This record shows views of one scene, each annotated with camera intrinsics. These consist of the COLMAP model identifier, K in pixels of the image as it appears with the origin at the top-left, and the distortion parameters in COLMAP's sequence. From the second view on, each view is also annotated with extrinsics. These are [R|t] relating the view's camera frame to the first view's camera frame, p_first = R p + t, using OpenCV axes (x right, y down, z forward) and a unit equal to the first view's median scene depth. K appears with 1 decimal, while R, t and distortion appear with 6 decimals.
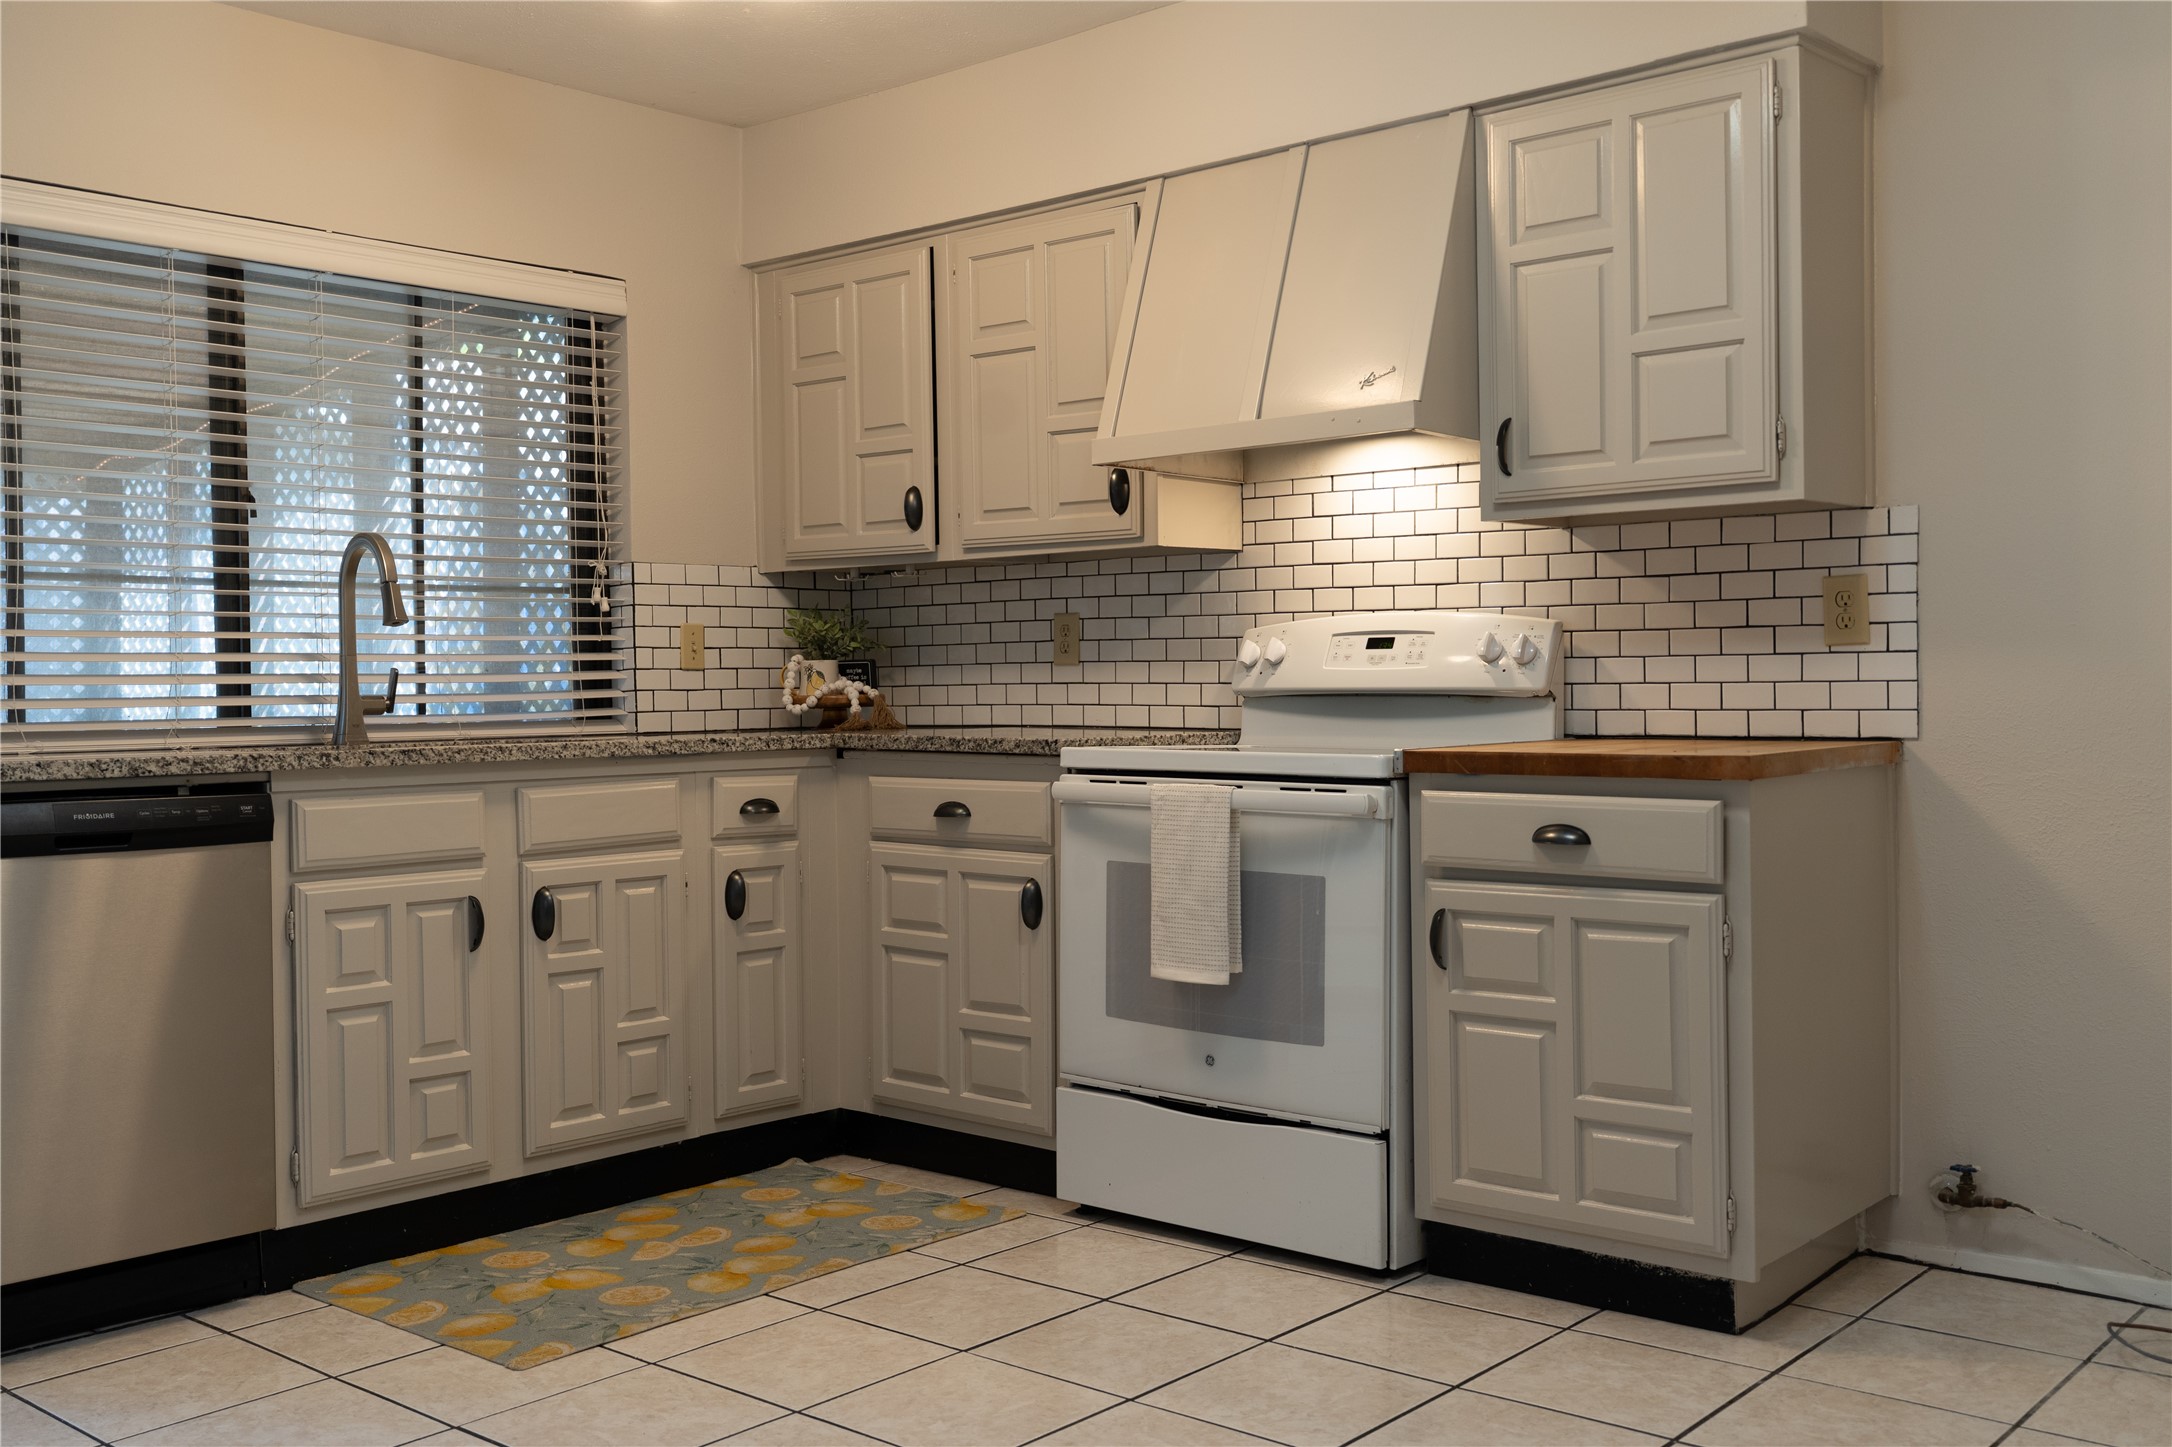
lens RADIAL K [[2029.6, 0, 1092.4], [0, 2029.6, 715.1], [0, 0, 1]] dist [0.010319, 0.007024]
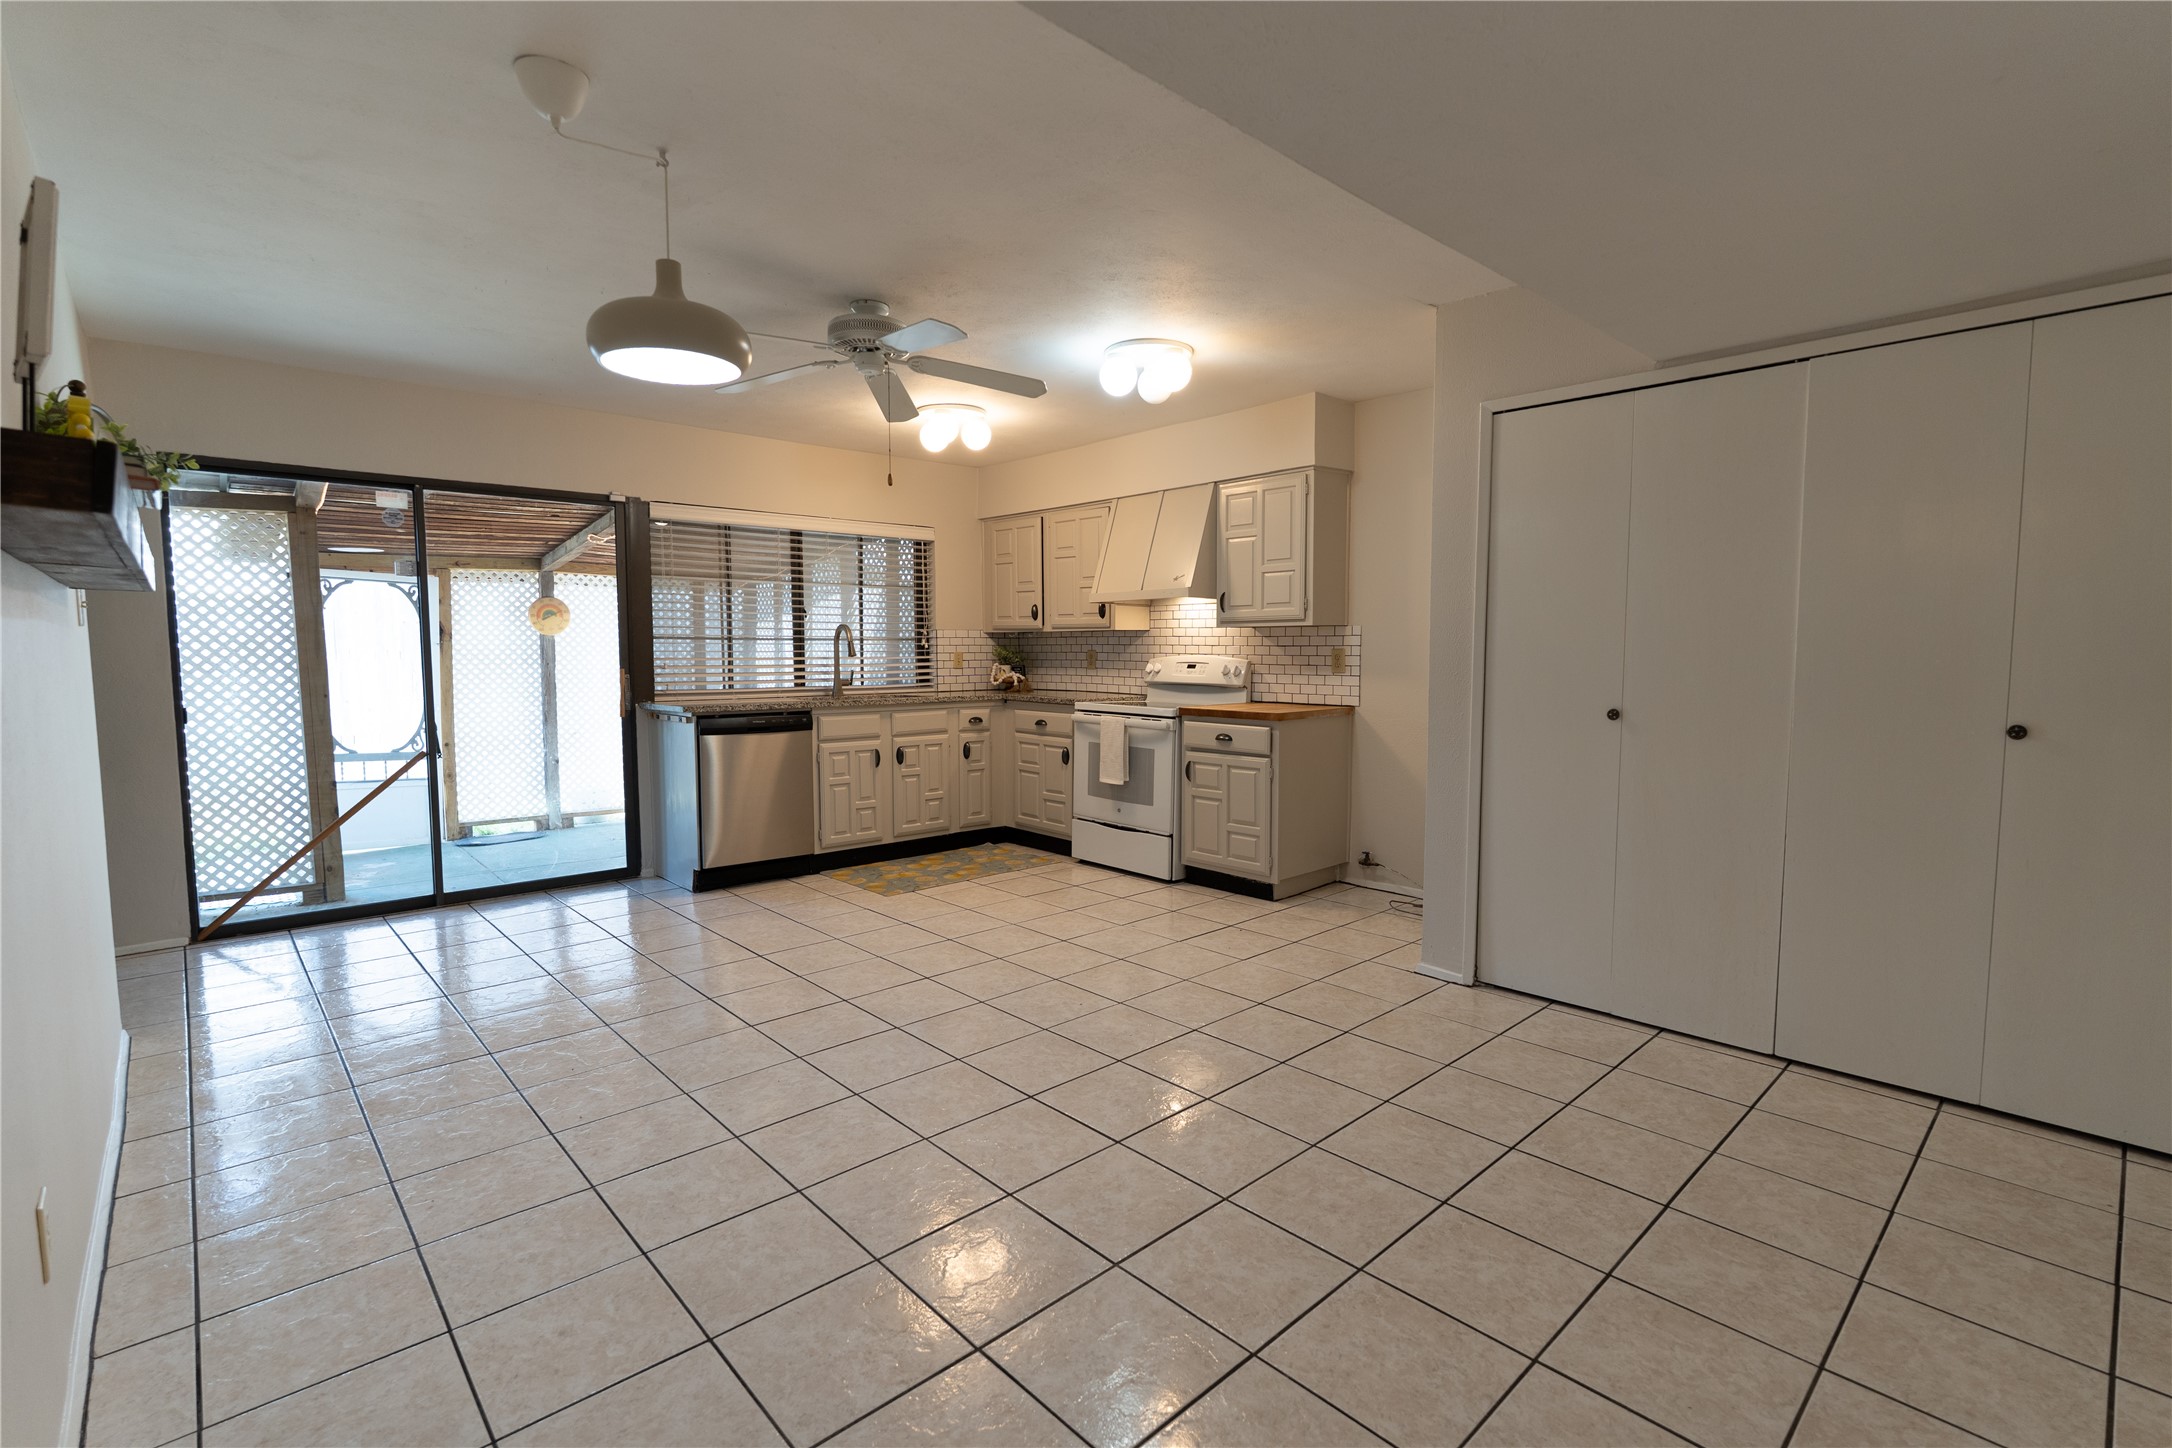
lens RADIAL K [[984.9, 0, 1086.0], [0, 984.9, 724.0], [0, 0, 1]] dist [0.001298, 0.000827]
pose [[0.993582, 0.019682, -0.111389, 0.156535], [-0.012802, 0.997985, 0.062145, -0.040374], [0.112388, -0.060320, 0.991832, -0.388261]]
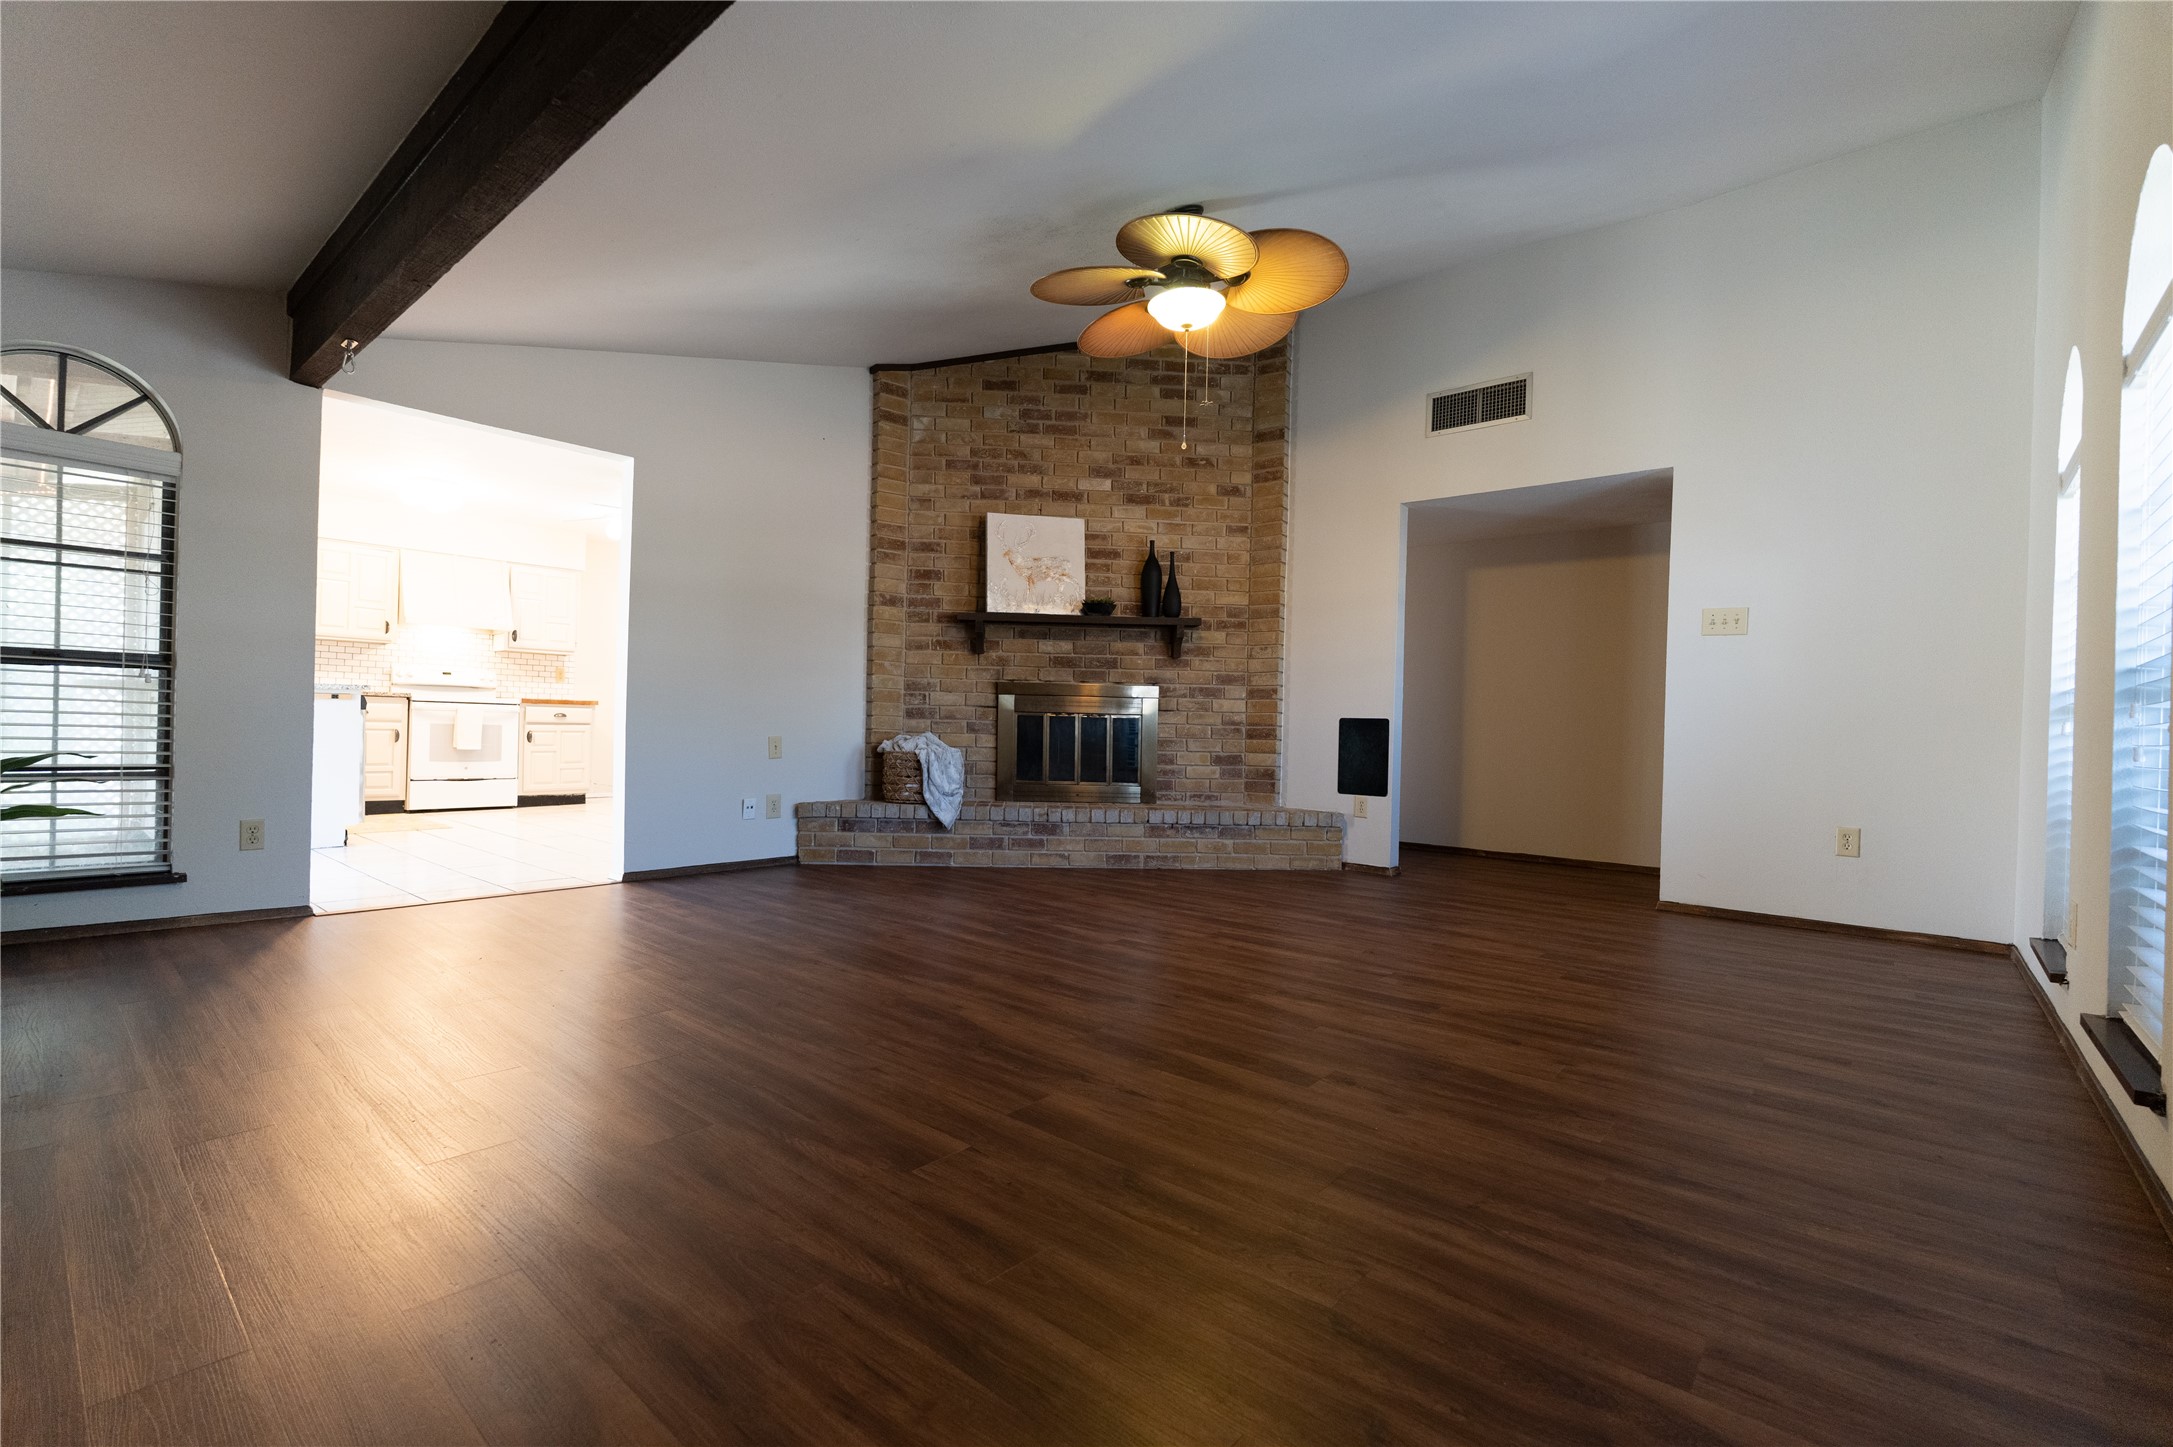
lens RADIAL K [[958.1, 0, 1086.5], [0, 958.1, 723.5], [0, 0, 1]] dist [-0.003543, 0.000048]
pose [[0.006943, 0.011884, 0.999905, -1.862487], [-0.005833, 0.999913, -0.011844, 0.084568], [-0.999959, -0.005750, 0.007011, -0.323676]]
